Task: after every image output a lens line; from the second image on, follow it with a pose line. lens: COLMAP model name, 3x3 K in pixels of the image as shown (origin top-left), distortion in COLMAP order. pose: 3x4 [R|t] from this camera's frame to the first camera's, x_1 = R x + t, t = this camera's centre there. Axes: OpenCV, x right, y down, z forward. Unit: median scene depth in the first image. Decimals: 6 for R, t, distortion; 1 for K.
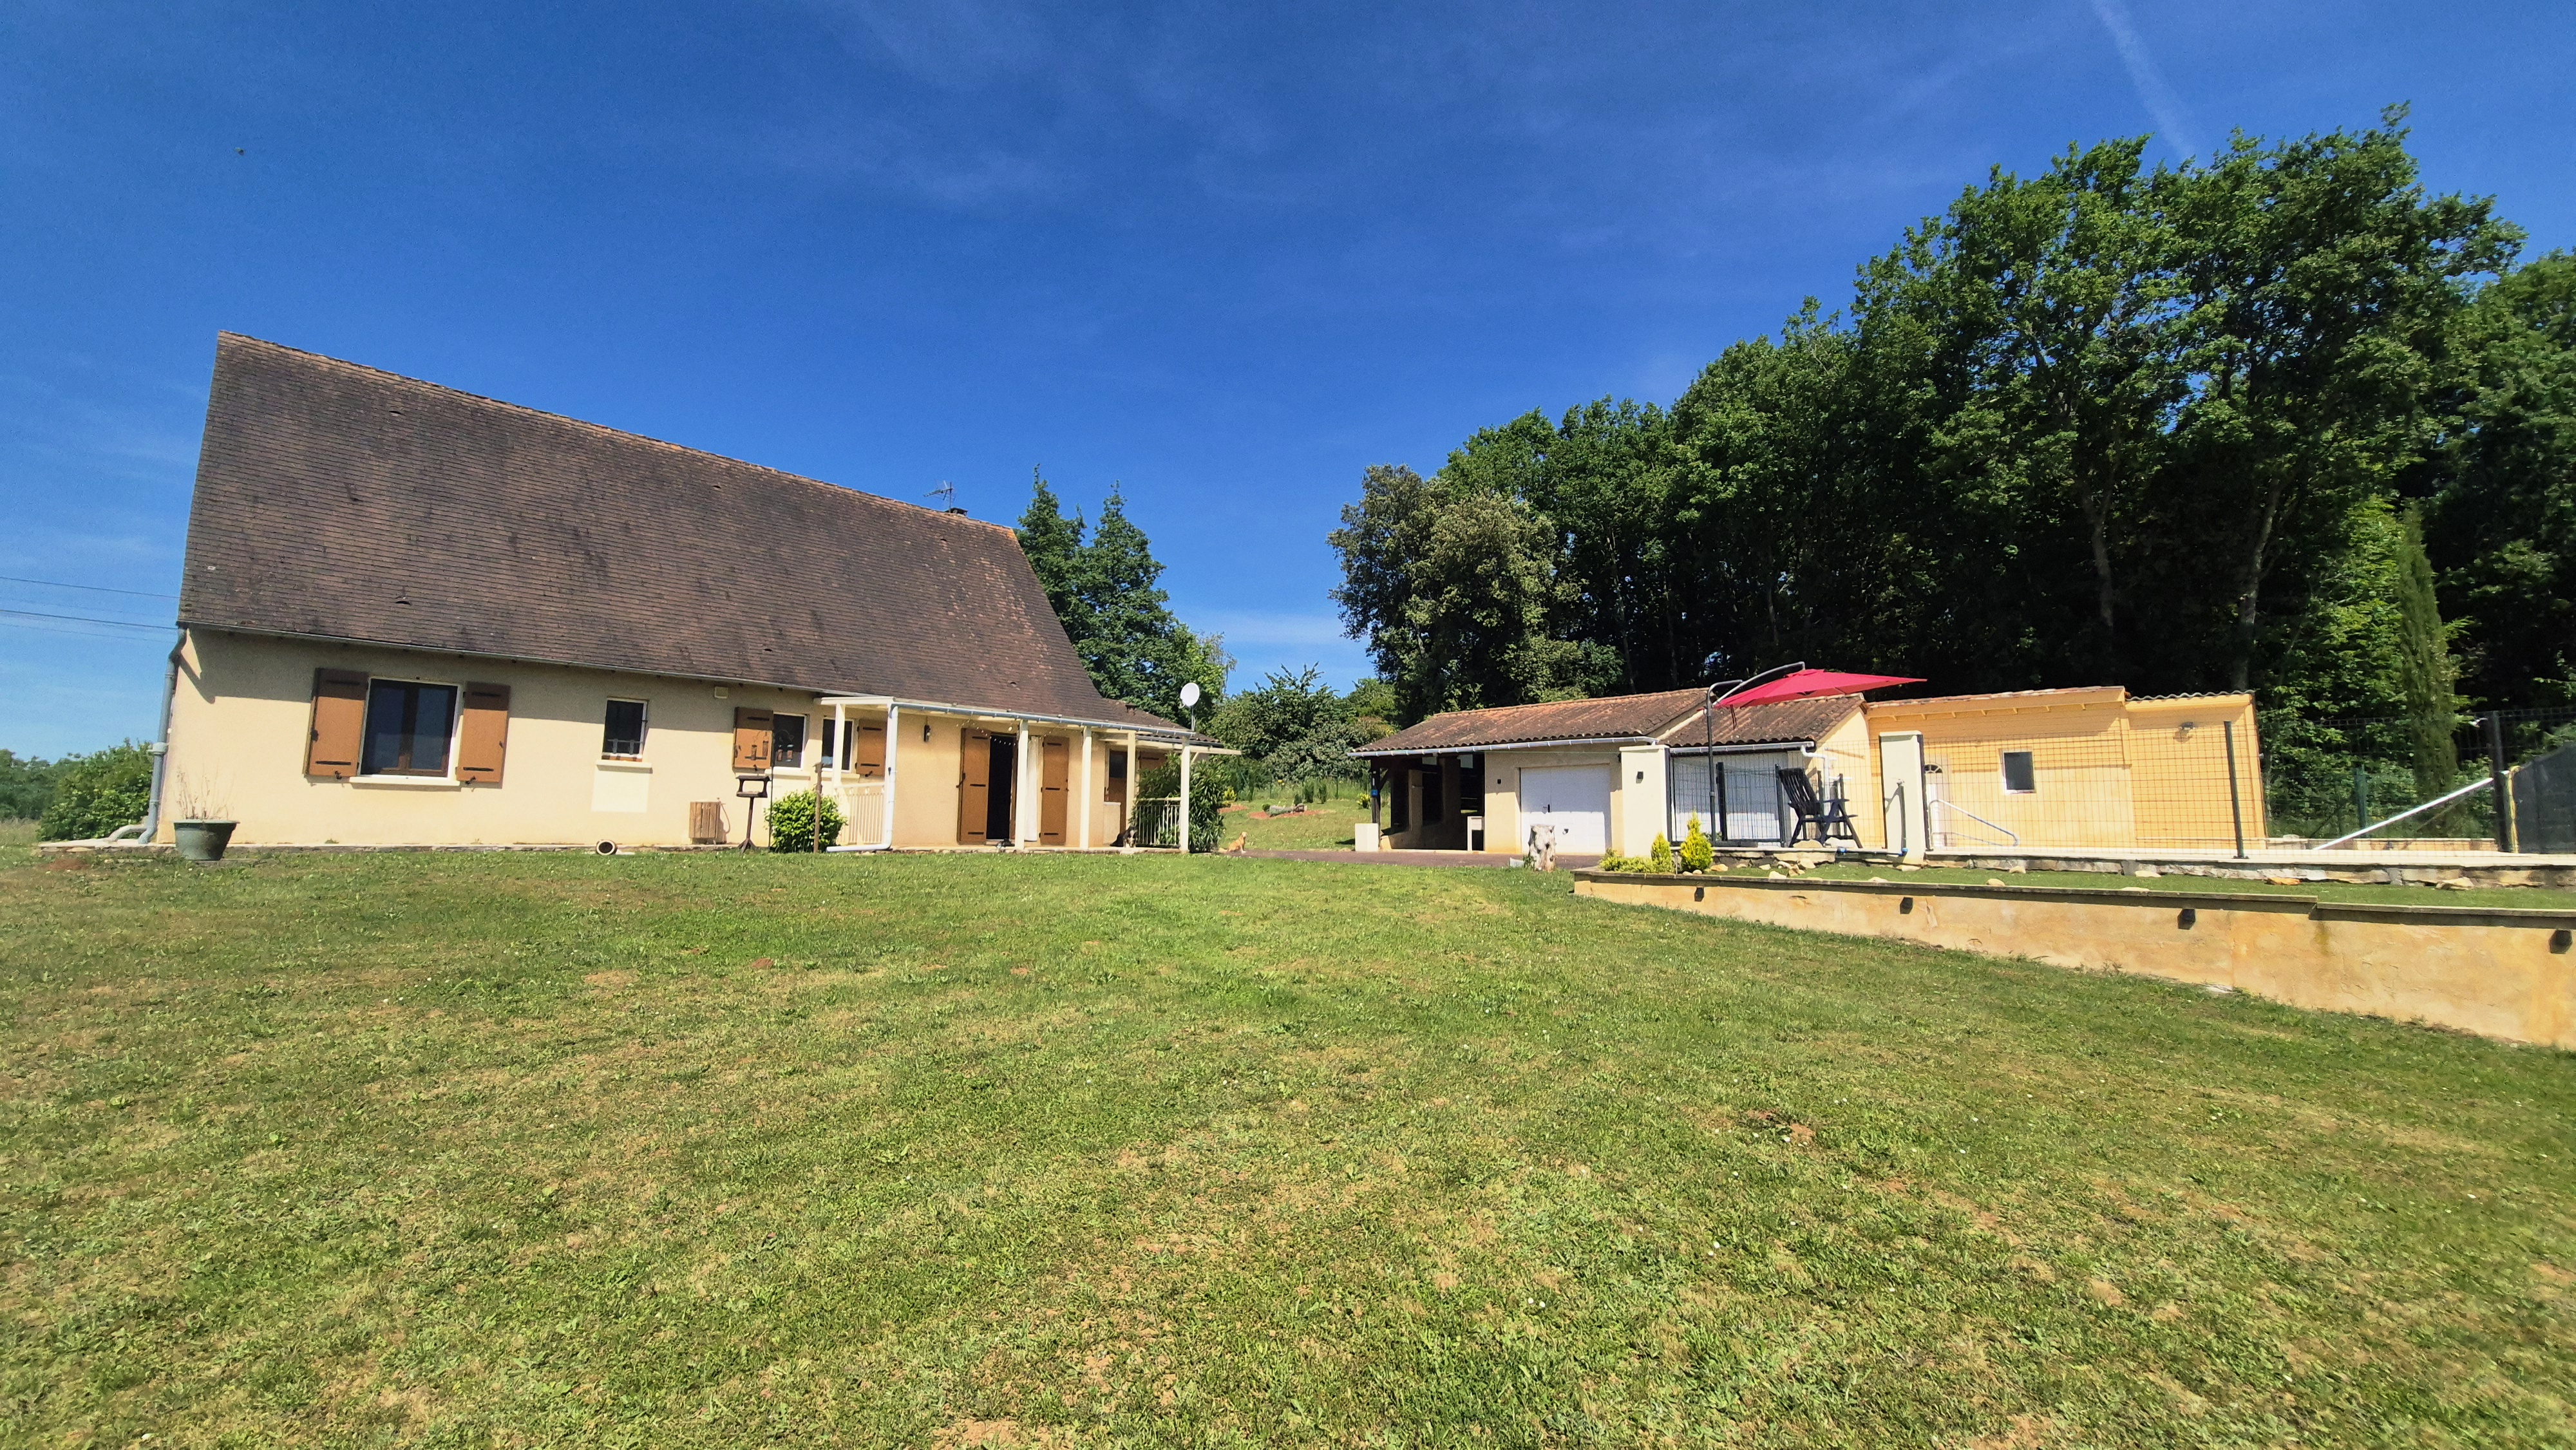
lens RADIAL K [[1026.1, 0, 1288.0], [0, 1026.1, 725.0], [0, 0, 1]] dist [0.014708, -0.010314]
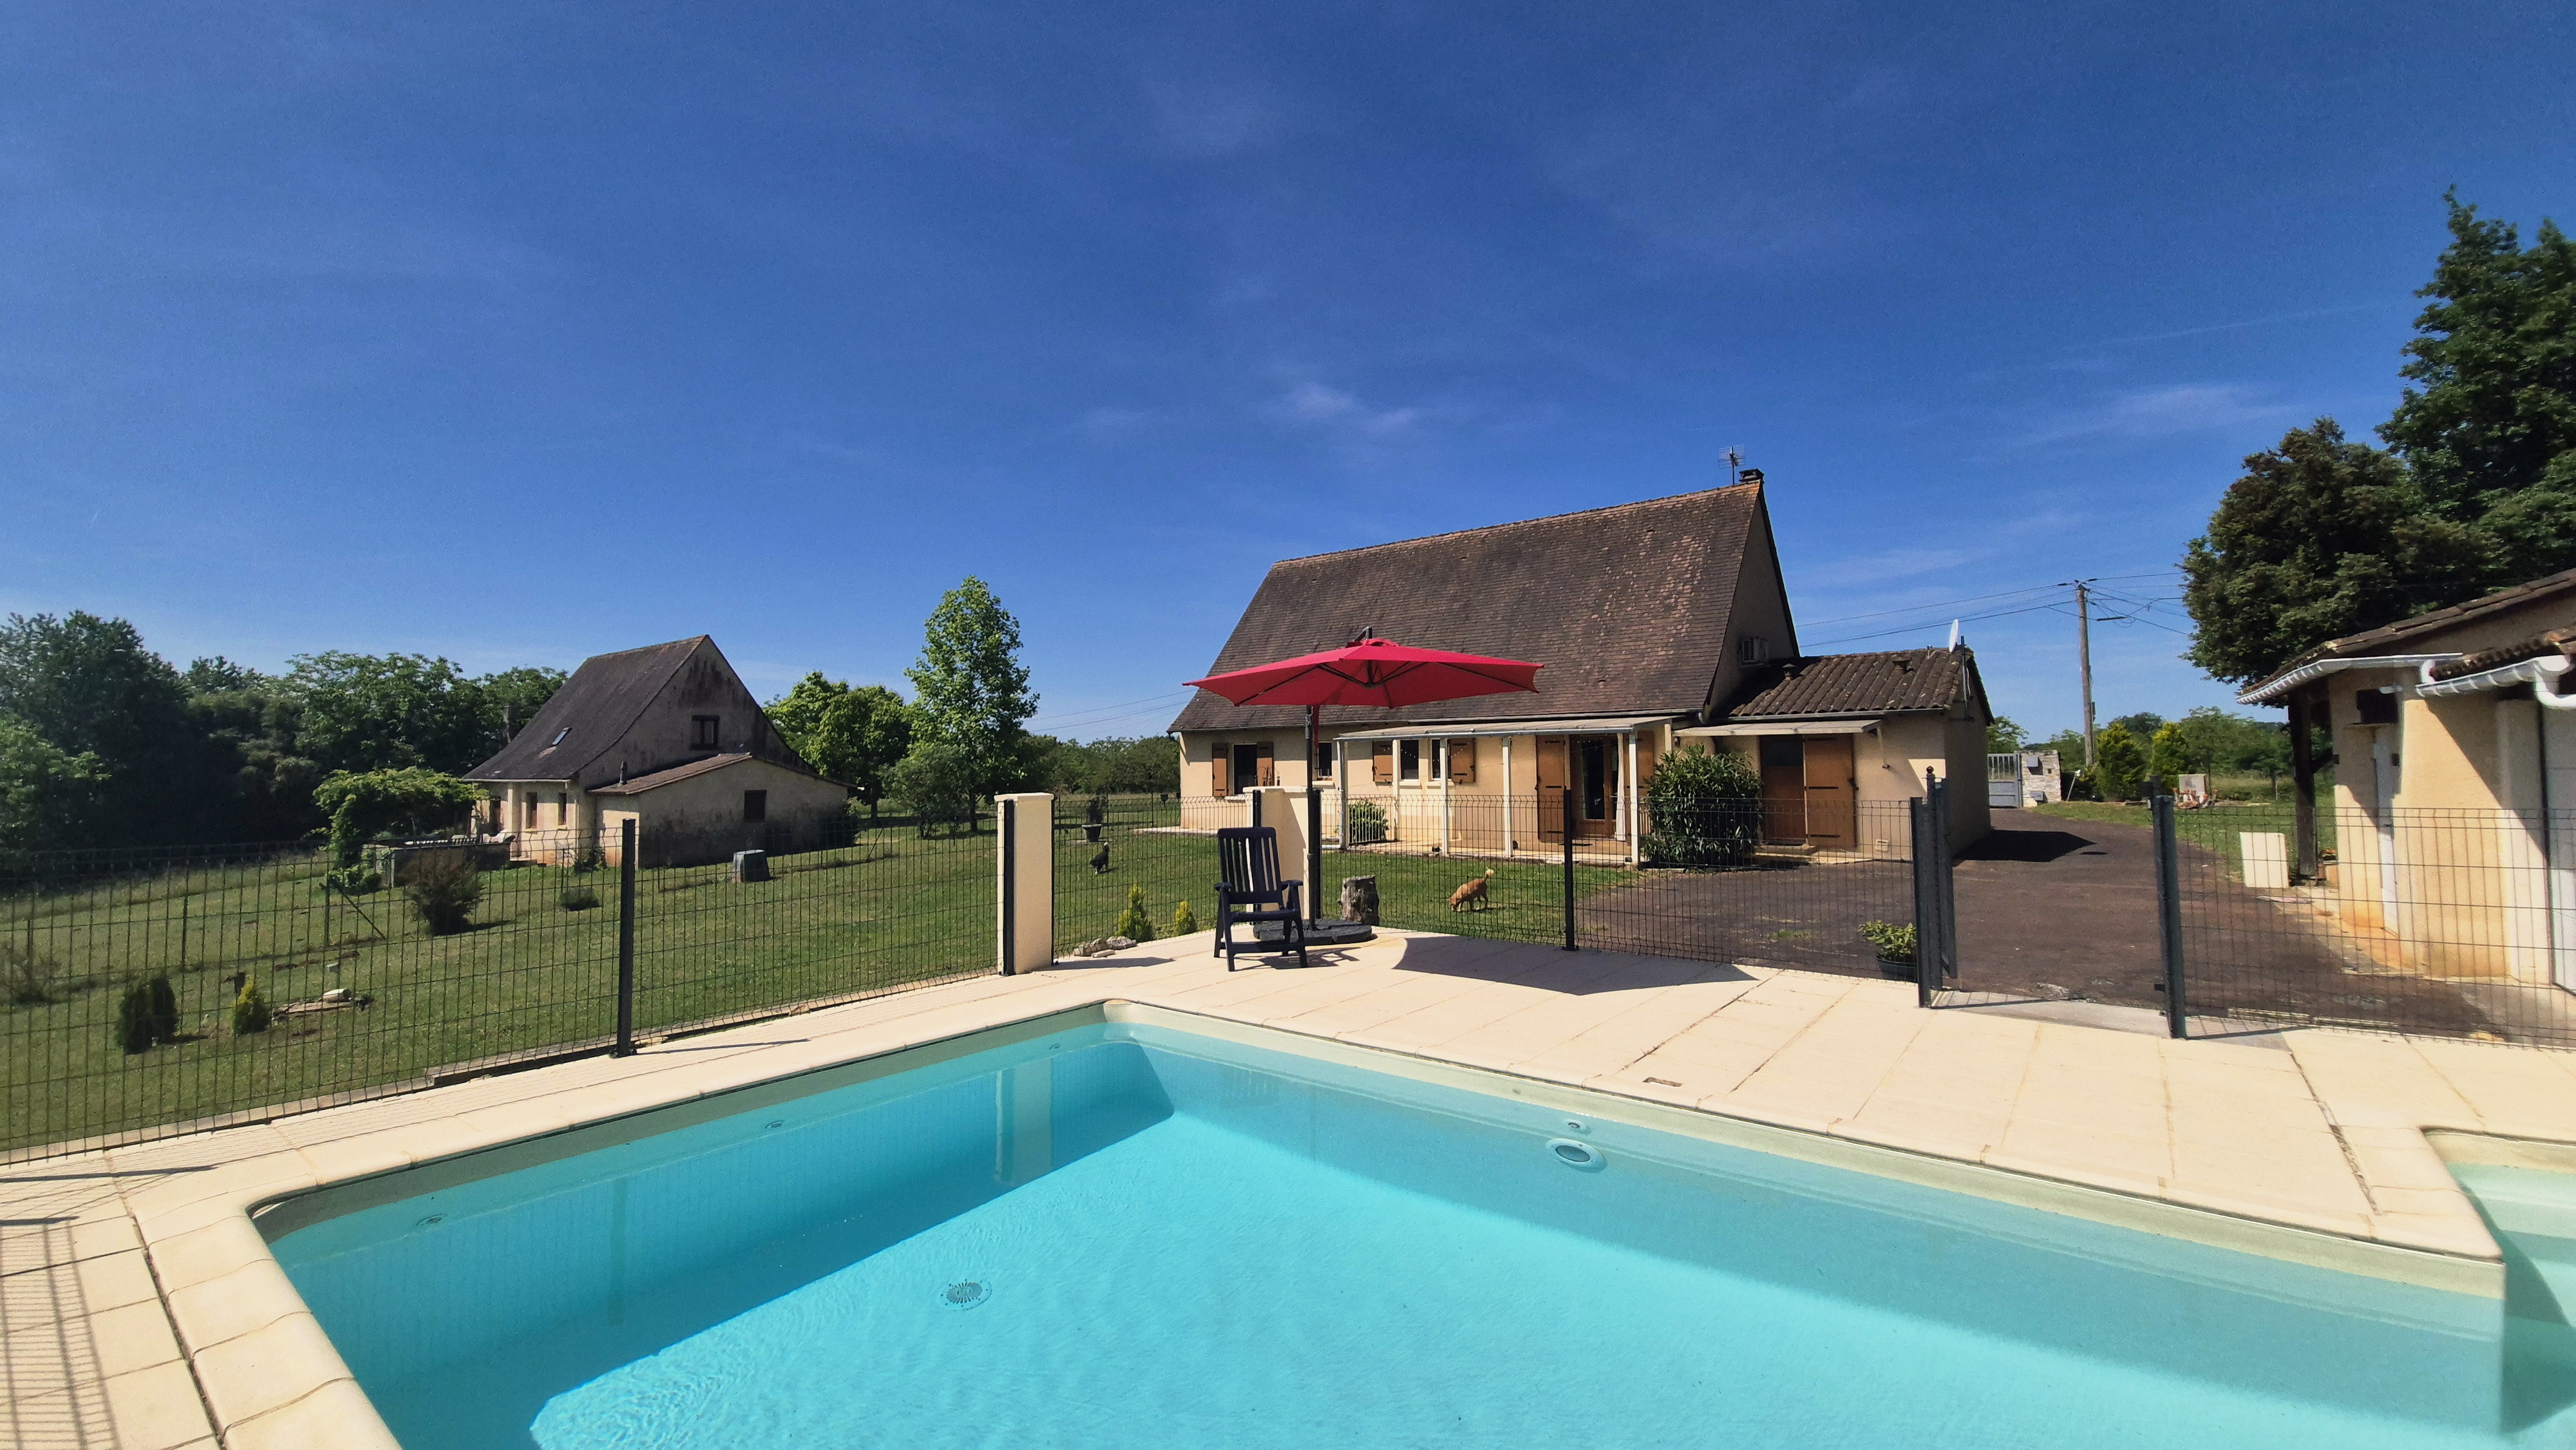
lens RADIAL K [[1031.7, 0, 1288.0], [0, 1031.7, 725.0], [0, 0, 1]] dist [0.002289, 0.000537]
pose [[0.037367, -0.043664, -0.998347, 0.978057], [0.117031, 0.992361, -0.039022, 0.003971], [0.992425, -0.115379, 0.042191, 0.872650]]
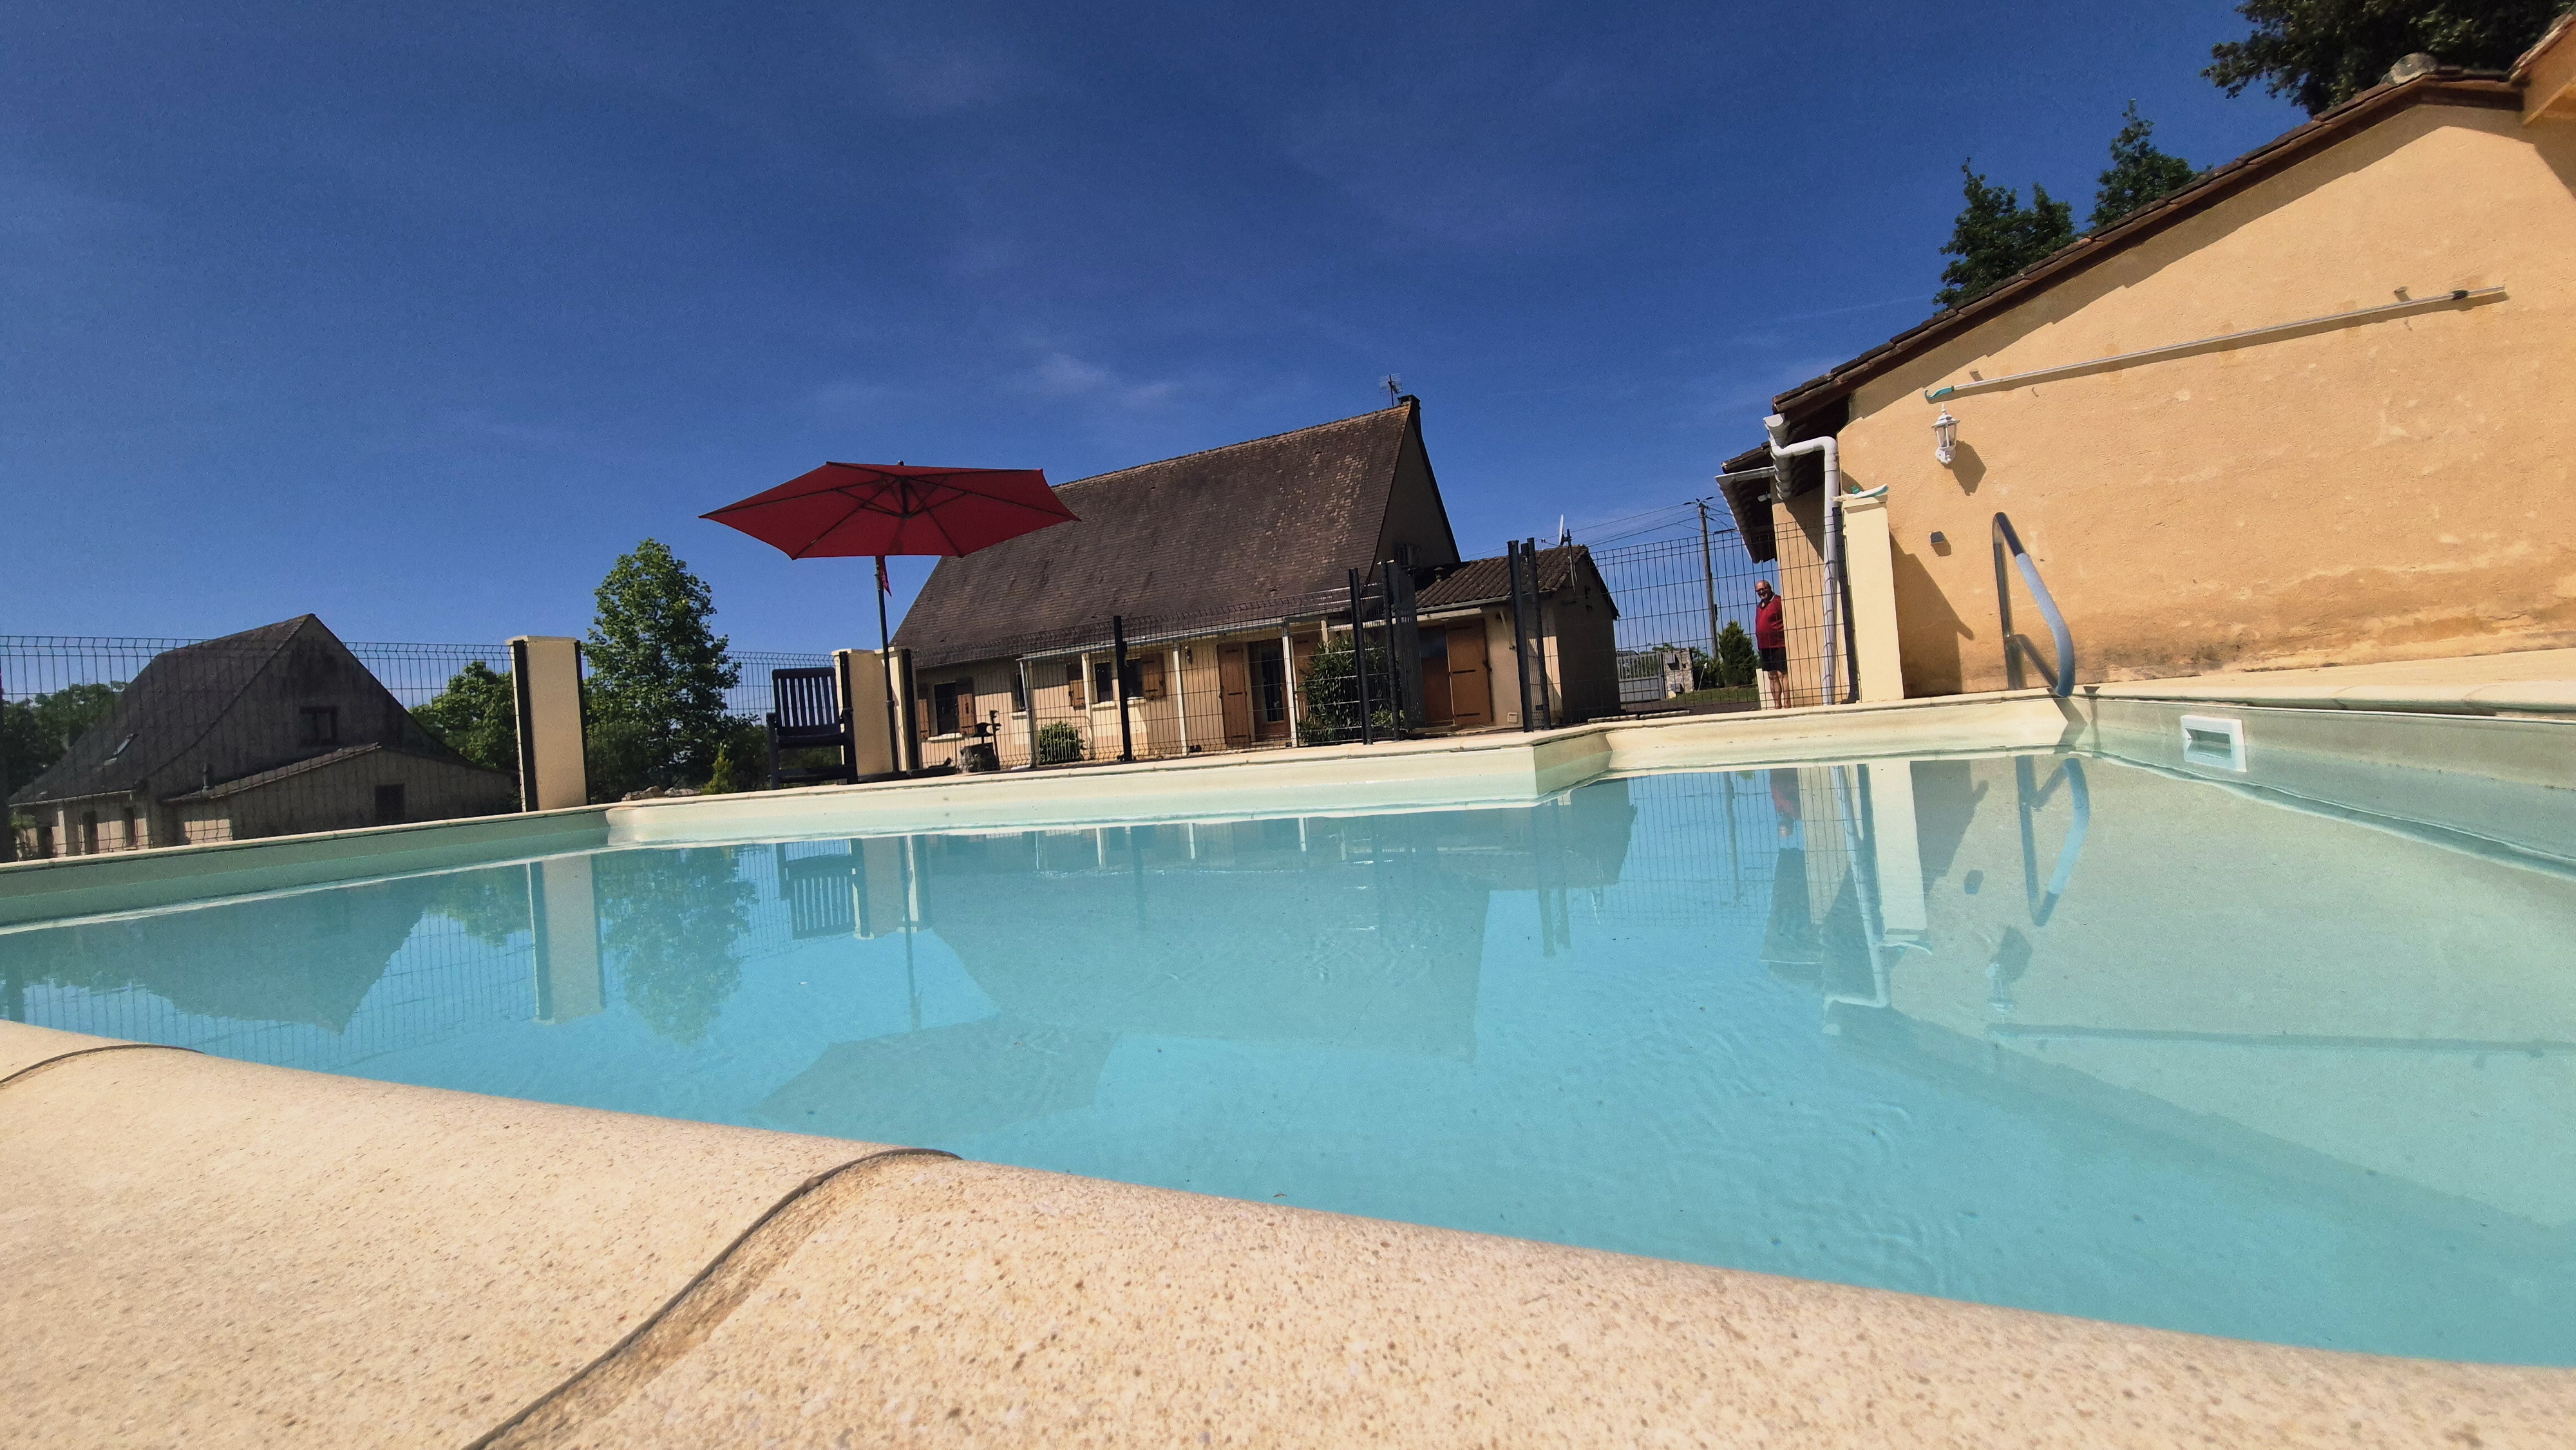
lens RADIAL K [[1026.1, 0, 1288.0], [0, 1026.1, 725.0], [0, 0, 1]] dist [0.014708, -0.010314]
pose [[0.244763, -0.030101, -0.969116, 1.027291], [0.189522, 0.981723, 0.017374, 0.104850], [0.950880, -0.187921, 0.245994, 0.978479]]
